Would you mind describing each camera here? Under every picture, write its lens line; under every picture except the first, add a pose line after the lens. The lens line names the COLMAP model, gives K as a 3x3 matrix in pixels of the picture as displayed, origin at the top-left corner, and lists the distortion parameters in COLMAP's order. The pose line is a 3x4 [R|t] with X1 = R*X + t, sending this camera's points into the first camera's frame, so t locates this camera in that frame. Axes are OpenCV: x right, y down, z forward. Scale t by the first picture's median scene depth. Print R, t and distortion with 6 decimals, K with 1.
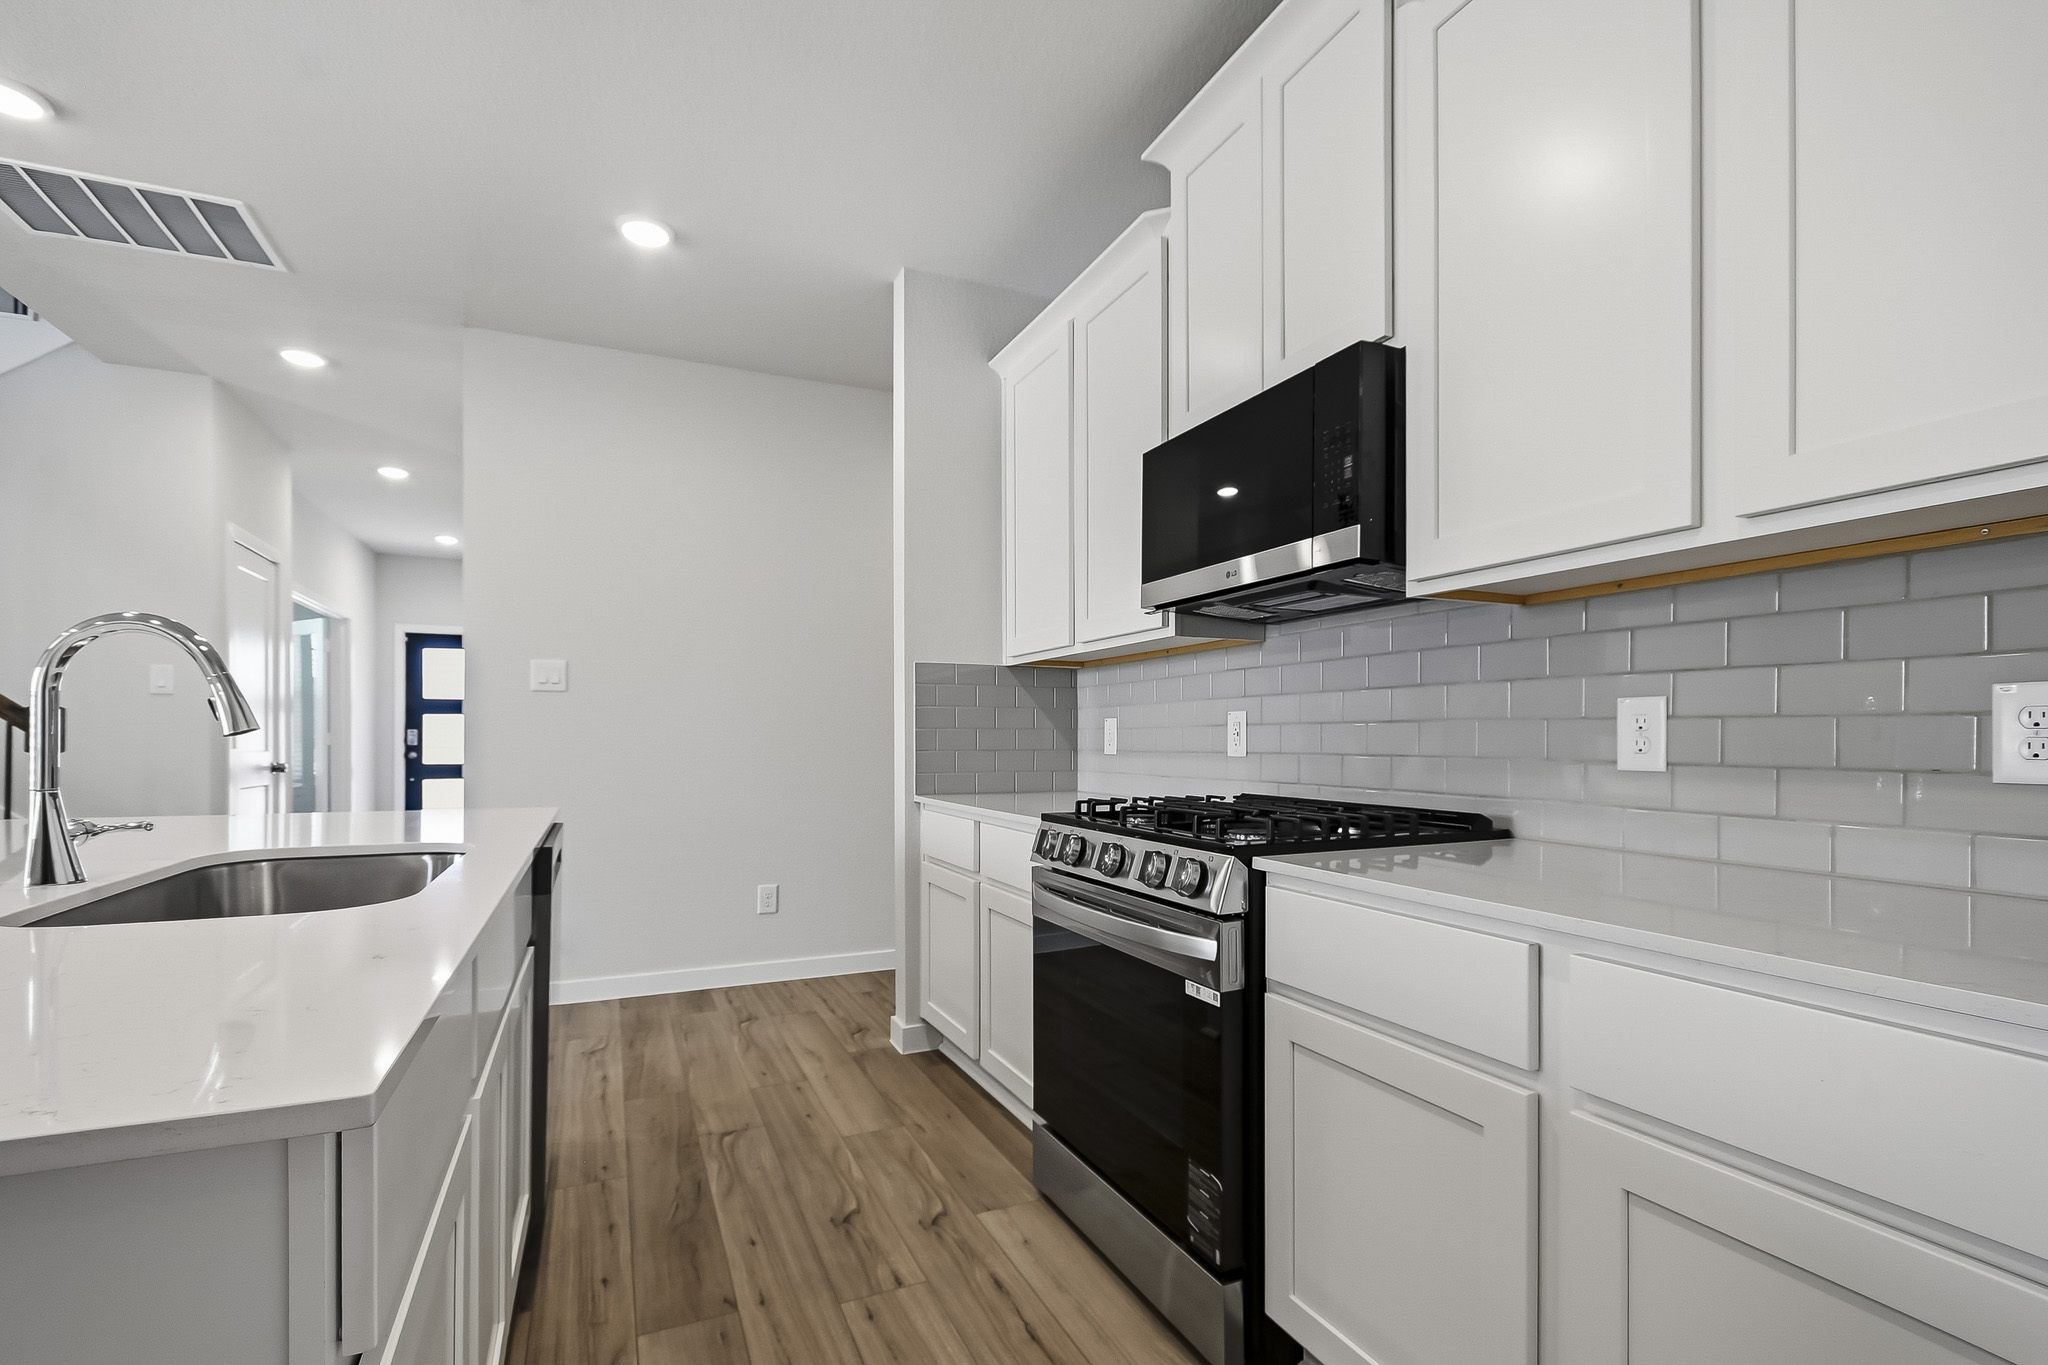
lens RADIAL K [[933.4, 0, 1030.2], [0, 933.4, 736.2], [0, 0, 1]] dist [0.001169, -0.000107]
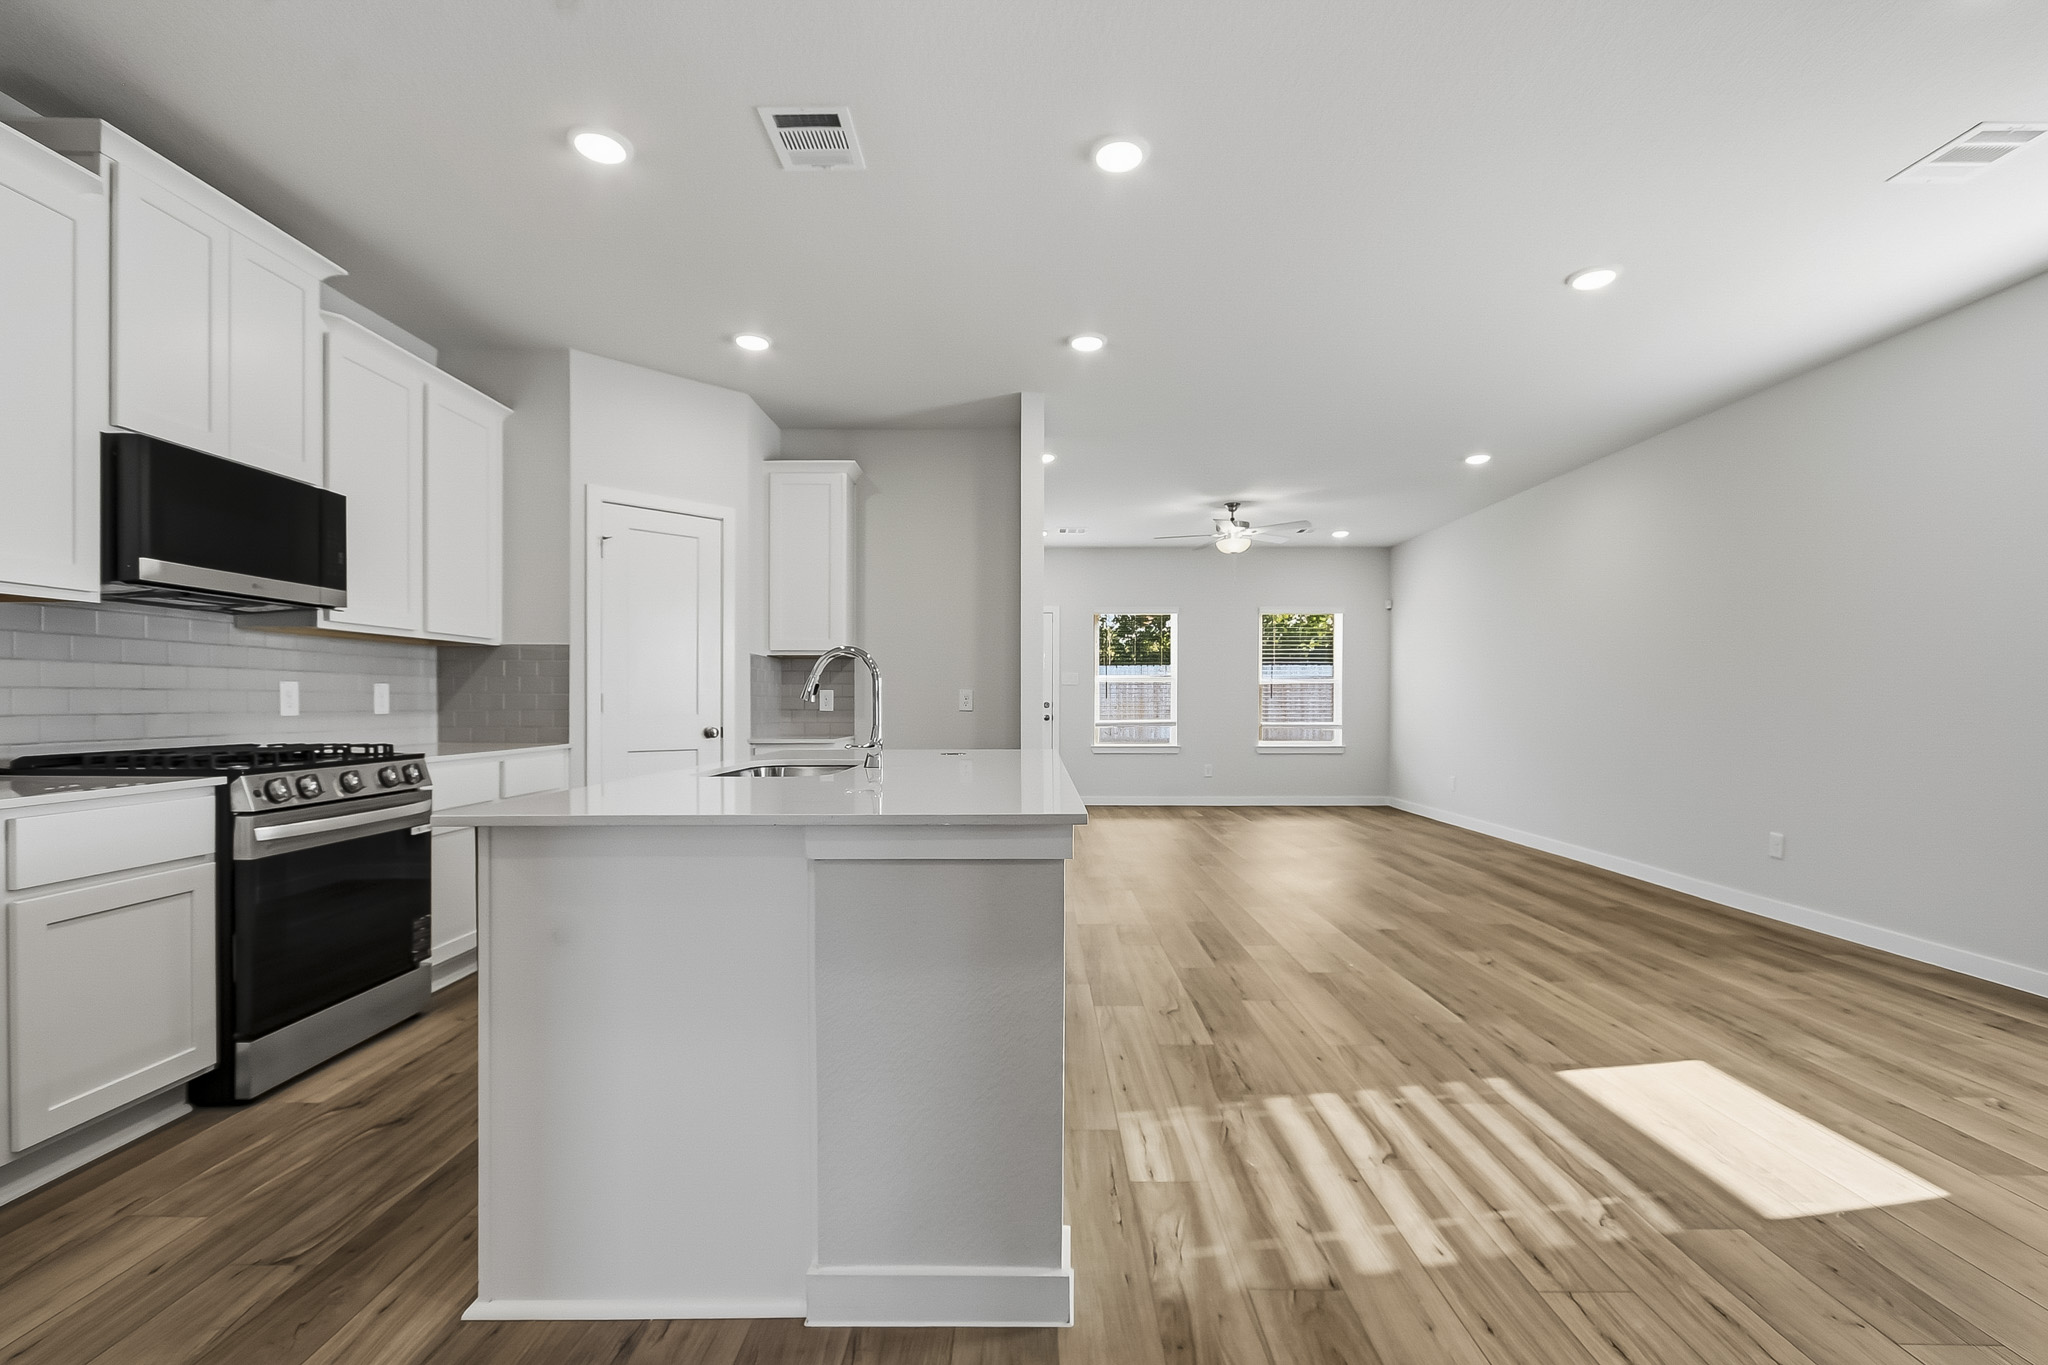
lens RADIAL K [[923.5, 0, 1024.8], [0, 923.5, 698.8], [0, 0, 1]] dist [0.001449, -0.000337]
pose [[-0.907718, -0.001475, 0.419578, -1.306522], [-0.002416, 0.999996, -0.001711, -0.001921], [-0.419574, -0.002566, -0.907718, 1.624225]]
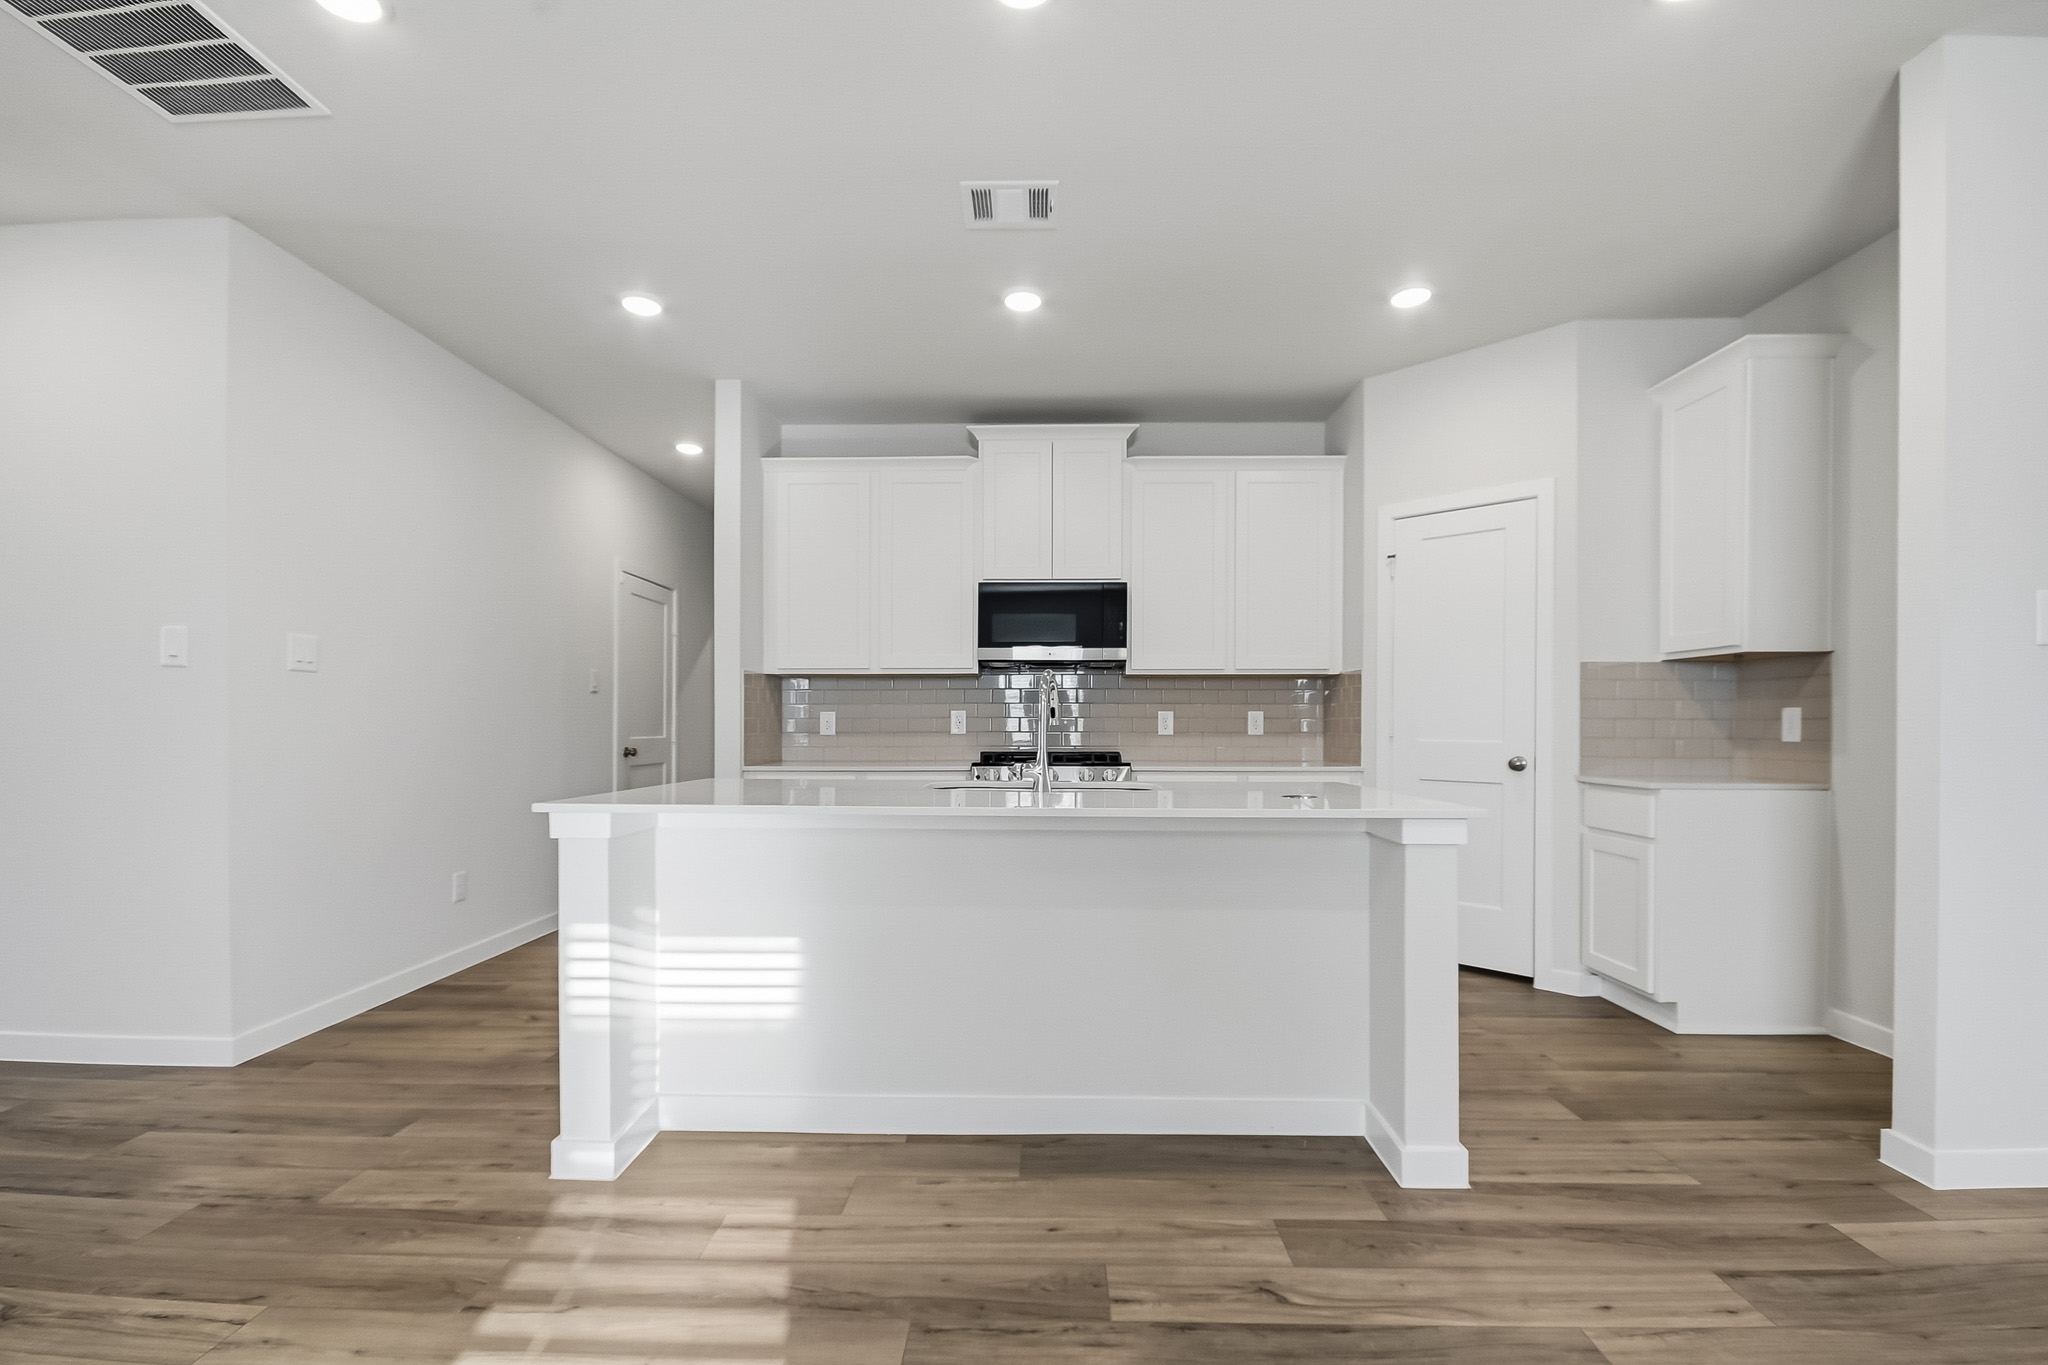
lens RADIAL K [[923.5, 0, 1024.8], [0, 923.5, 698.8], [0, 0, 1]] dist [0.001449, -0.000337]
pose [[0.436554, 0.023209, 0.899379, -1.723931], [-0.001390, 0.999683, -0.025123, -0.003039], [-0.899677, 0.009718, 0.436448, 0.044839]]
